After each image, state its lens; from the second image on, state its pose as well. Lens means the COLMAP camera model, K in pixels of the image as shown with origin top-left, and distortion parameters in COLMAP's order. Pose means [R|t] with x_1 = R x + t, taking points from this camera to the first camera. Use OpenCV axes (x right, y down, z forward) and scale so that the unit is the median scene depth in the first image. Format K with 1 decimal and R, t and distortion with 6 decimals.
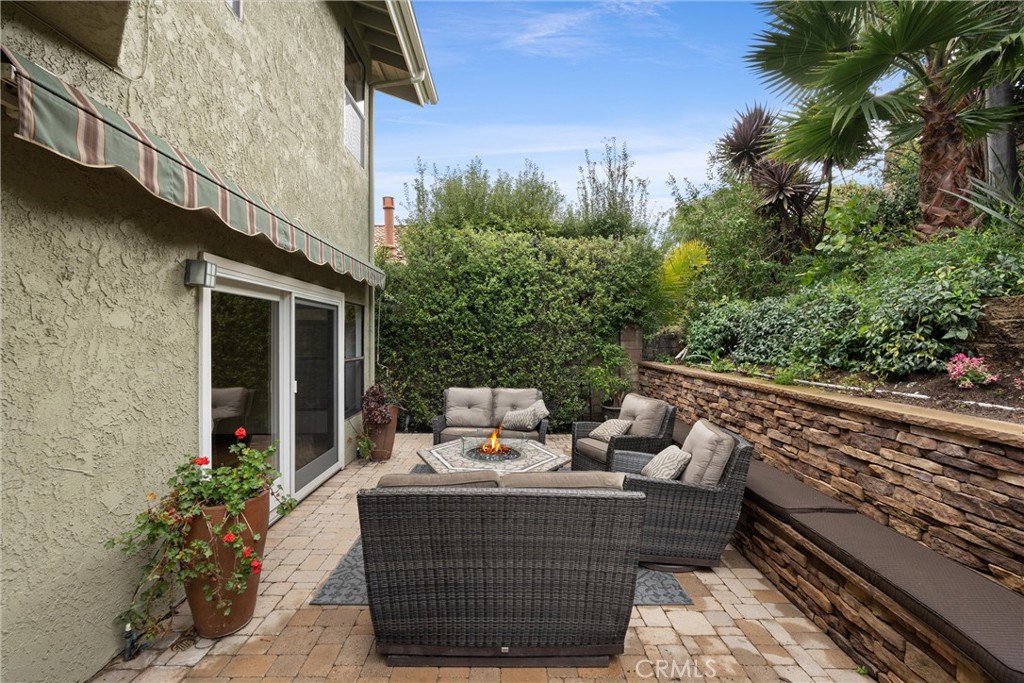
lens RADIAL K [[447.4, 0, 514.3], [0, 447.4, 340.3], [0, 0, 1]] dist [-0.002622, 0.000060]
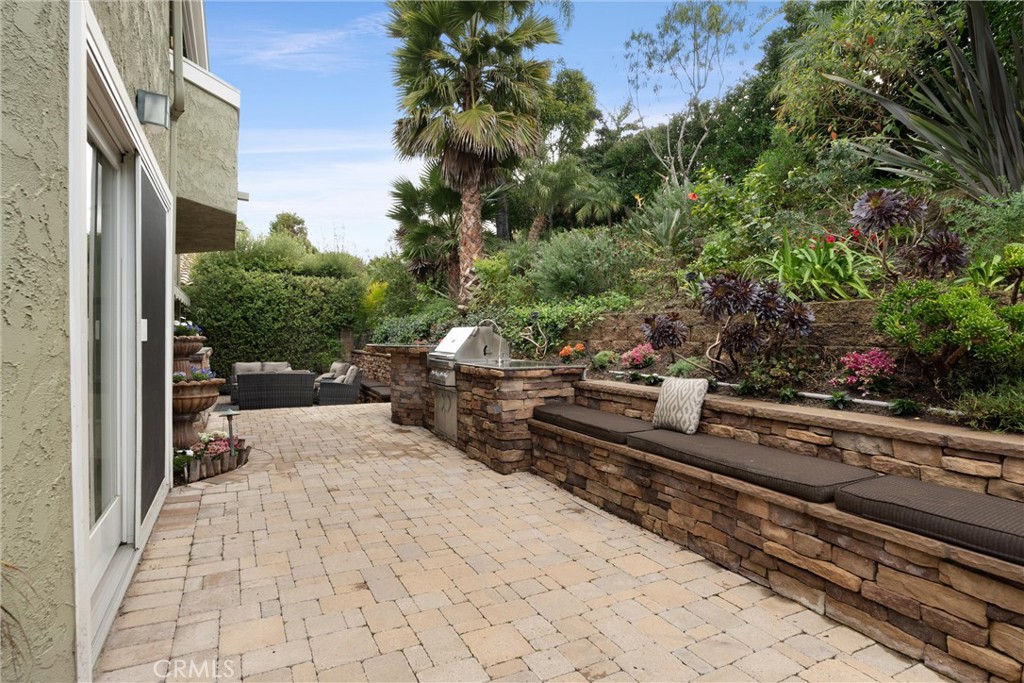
lens RADIAL K [[515.4, 0, 509.6], [0, 515.4, 343.8], [0, 0, 1]] dist [-0.002565, 0.001307]
pose [[0.891063, -0.004088, 0.453862, -0.086218], [-0.000587, 0.999948, 0.010160, 0.004734], [-0.453880, -0.009319, 0.891014, -1.155025]]
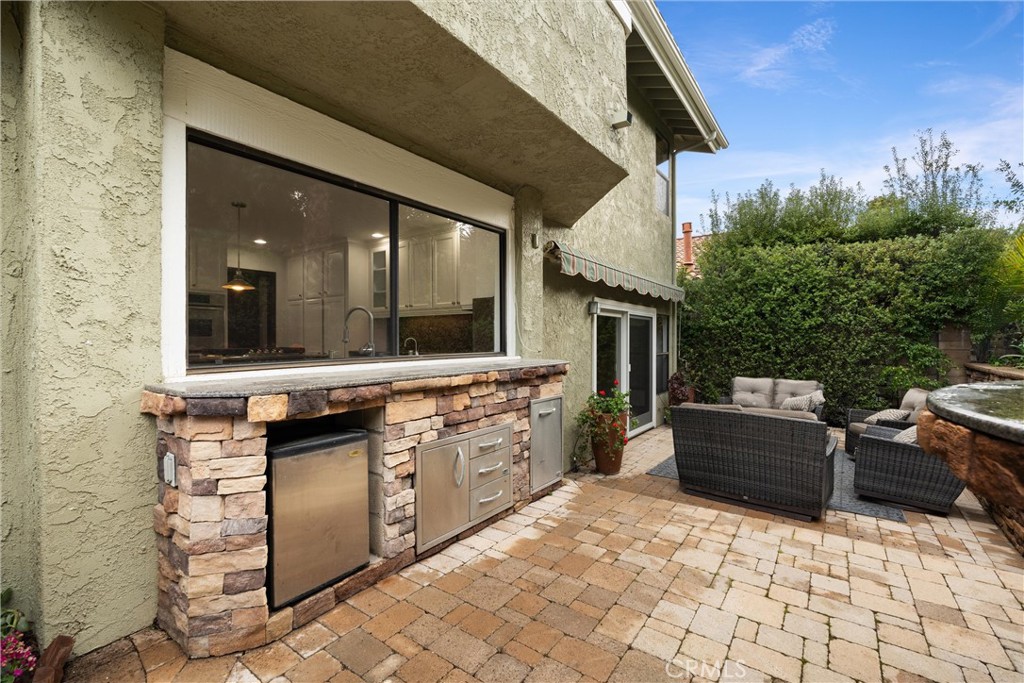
lens RADIAL K [[447.4, 0, 511.9], [0, 447.4, 340.2], [0, 0, 1]] dist [-0.002622, 0.000060]
pose [[0.796856, -0.002027, -0.604165, 0.098711], [-0.000771, 0.999990, -0.004372, 0.004648], [0.604168, 0.003950, 0.796847, -0.346788]]
